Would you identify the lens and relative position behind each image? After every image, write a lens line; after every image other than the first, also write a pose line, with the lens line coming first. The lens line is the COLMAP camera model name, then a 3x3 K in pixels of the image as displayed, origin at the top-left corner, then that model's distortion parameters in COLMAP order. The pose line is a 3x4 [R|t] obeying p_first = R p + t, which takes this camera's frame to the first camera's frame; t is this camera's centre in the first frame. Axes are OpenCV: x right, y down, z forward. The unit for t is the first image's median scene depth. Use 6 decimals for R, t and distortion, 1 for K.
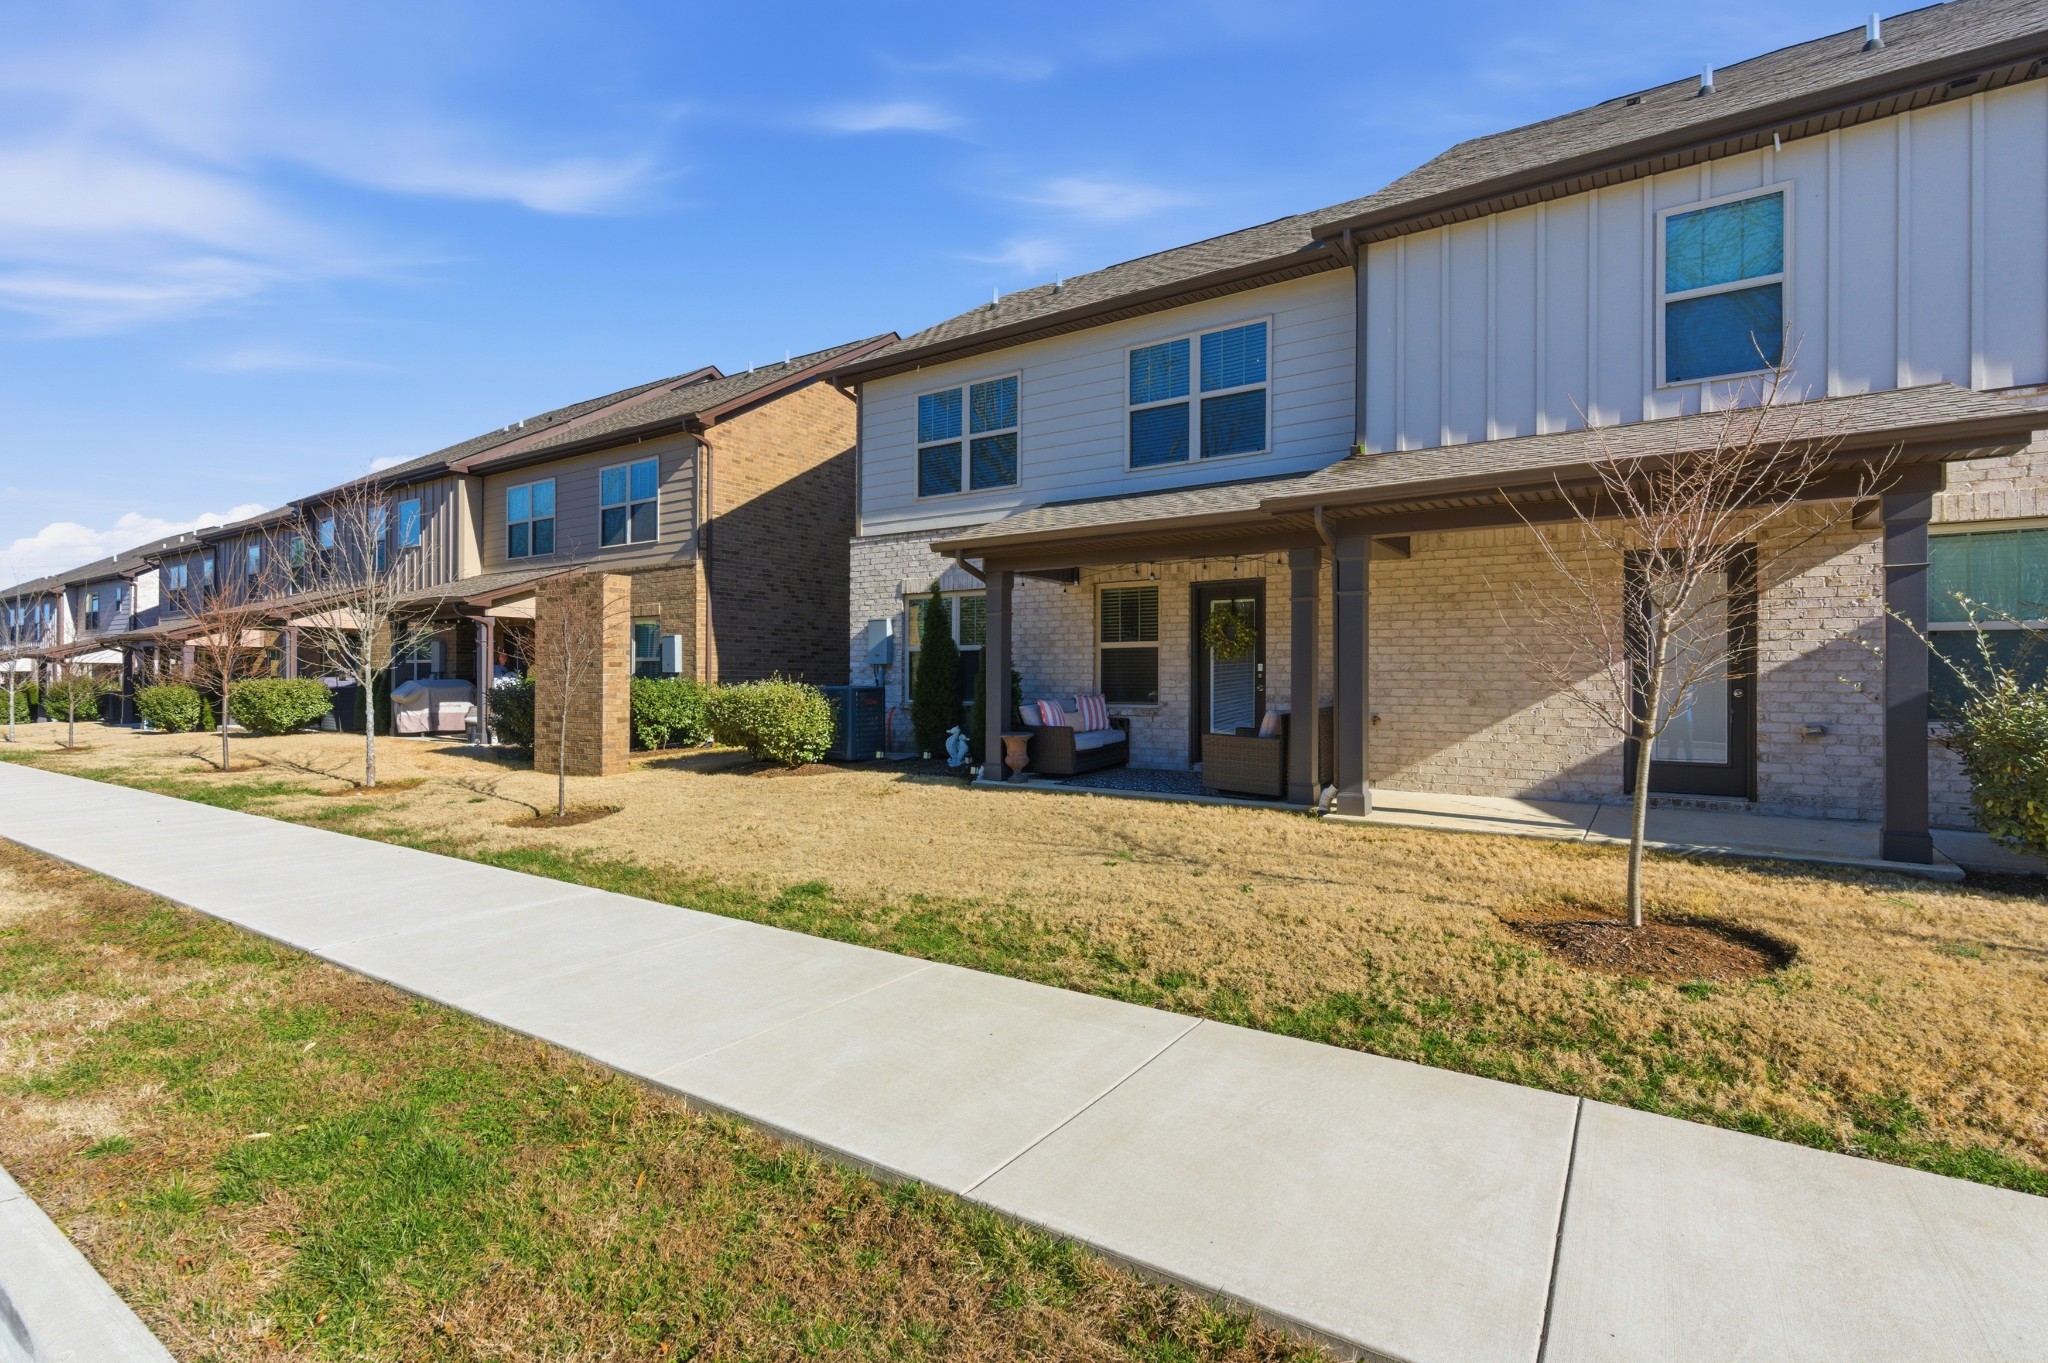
lens RADIAL K [[912.6, 0, 1018.1], [0, 912.6, 675.6], [0, 0, 1]] dist [-0.004052, -0.000330]
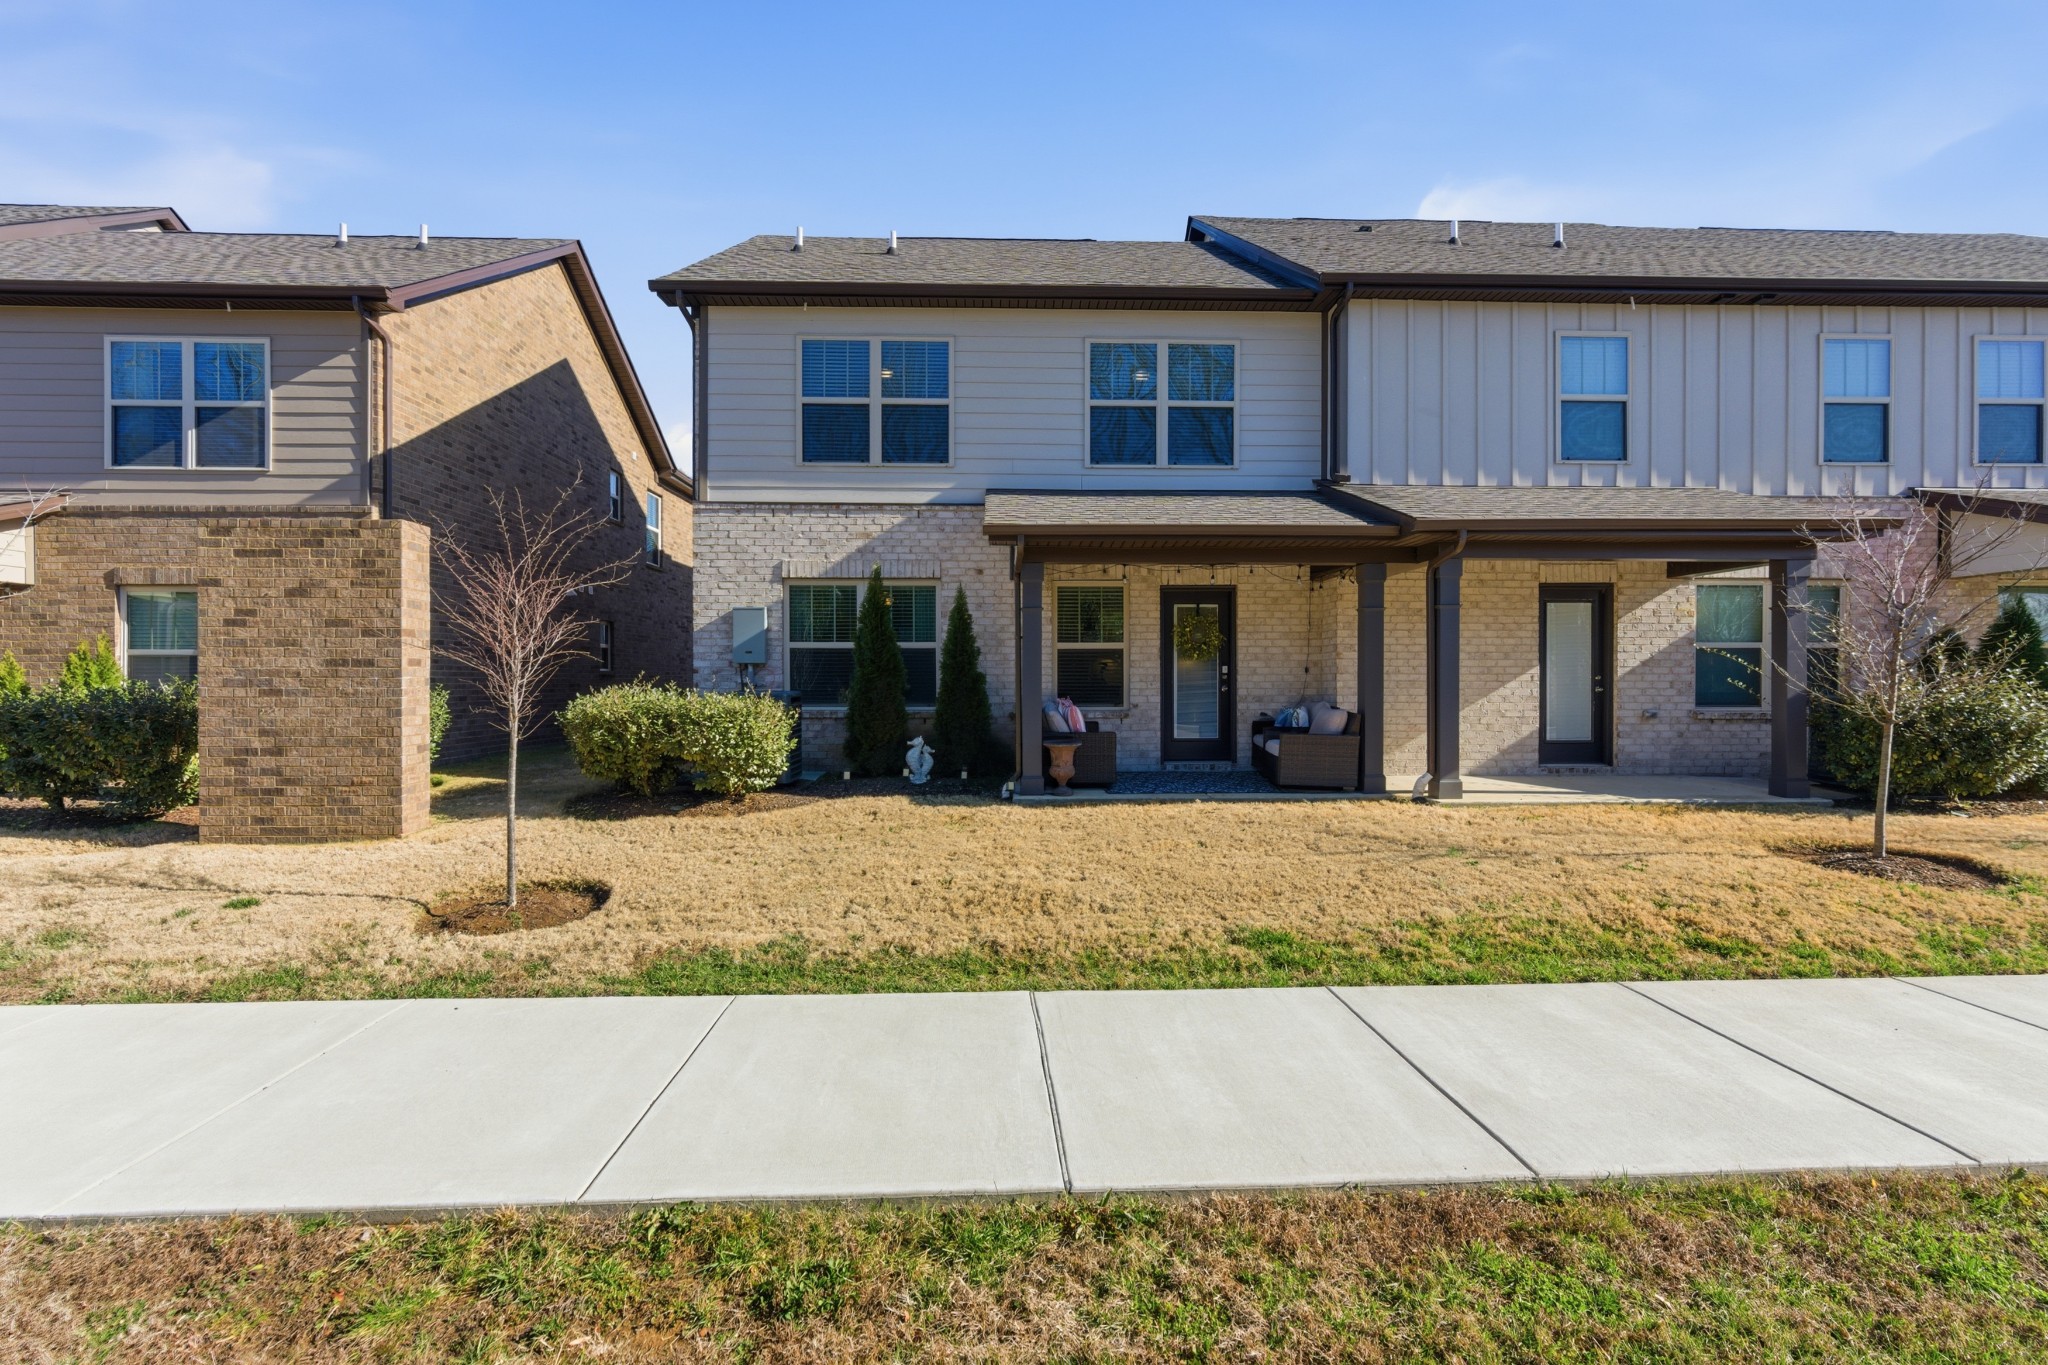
lens RADIAL K [[912.6, 0, 1018.1], [0, 912.6, 676.6], [0, 0, 1]] dist [-0.004052, -0.000330]
pose [[0.816729, -0.003037, 0.577013, -0.511178], [0.001062, 0.999992, 0.003760, -0.004523], [-0.577020, -0.002458, 0.816726, 0.253385]]
